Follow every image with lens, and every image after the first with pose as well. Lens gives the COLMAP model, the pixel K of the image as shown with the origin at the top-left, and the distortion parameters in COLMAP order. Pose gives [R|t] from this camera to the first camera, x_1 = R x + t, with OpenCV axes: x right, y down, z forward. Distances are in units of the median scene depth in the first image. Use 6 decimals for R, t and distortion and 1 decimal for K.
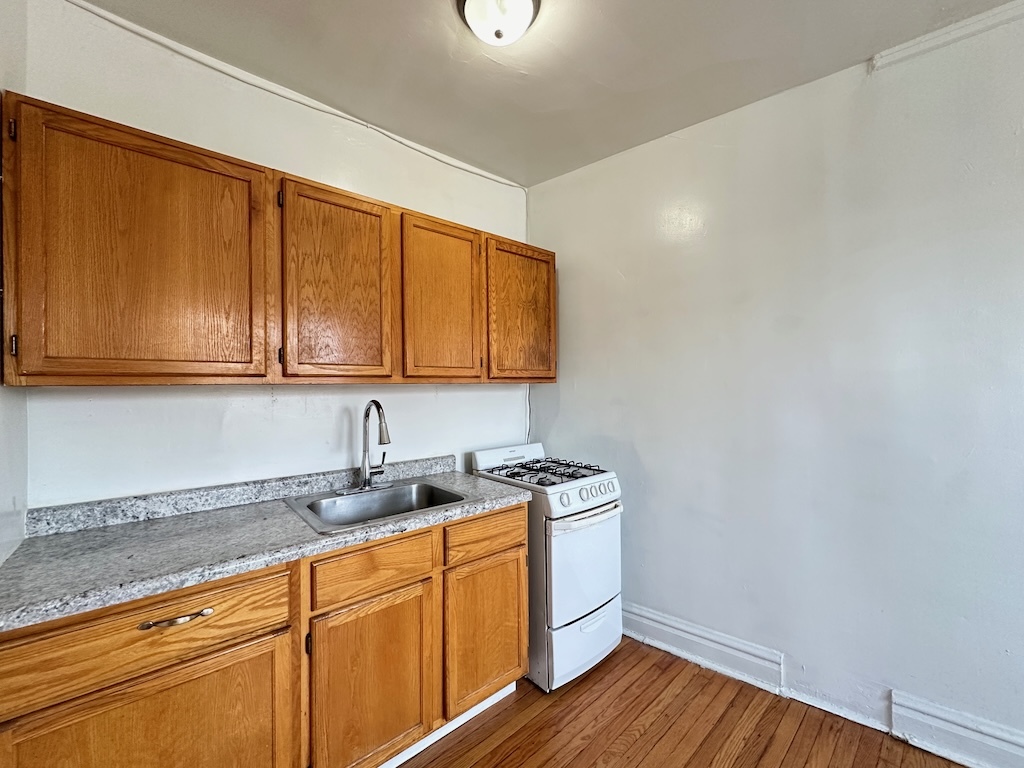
lens RADIAL K [[412.1, 0, 512.0], [0, 412.1, 384.0], [0, 0, 1]] dist [0.000113, -0.000182]
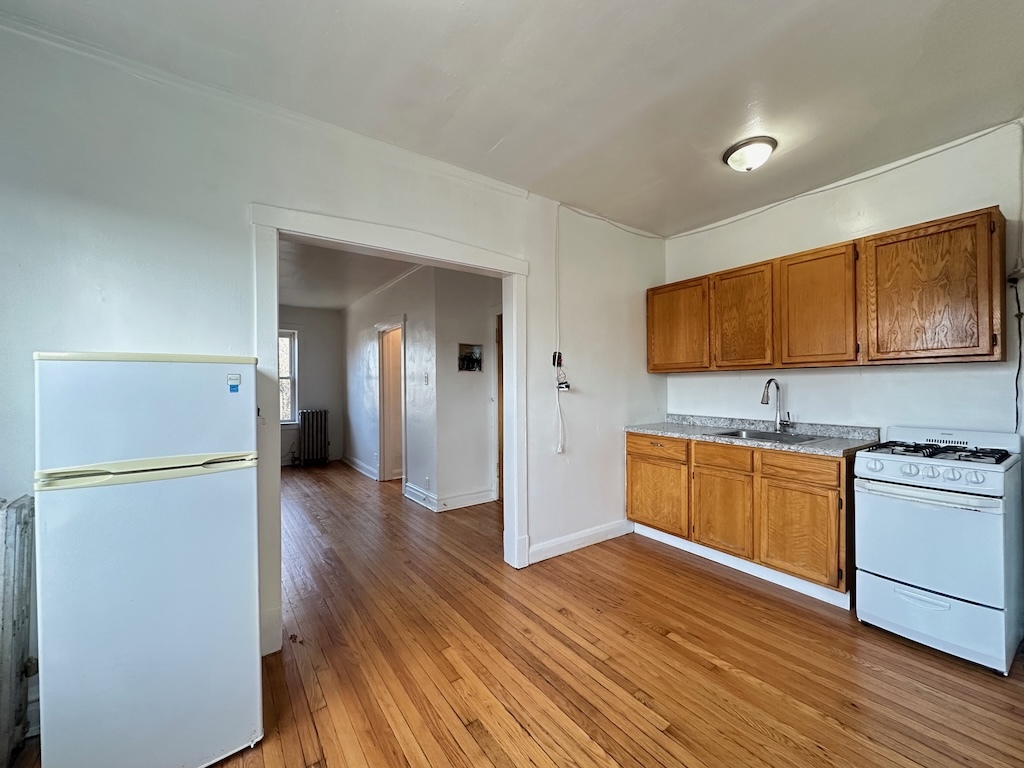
lens RADIAL K [[412.1, 0, 512.0], [0, 412.1, 384.0], [0, 0, 1]] dist [0.000113, -0.000182]
pose [[-0.121584, 0.002951, -0.992577, 1.508321], [0.012200, 0.999924, 0.001478, 0.046537], [0.992506, -0.011930, -0.121610, 0.161038]]
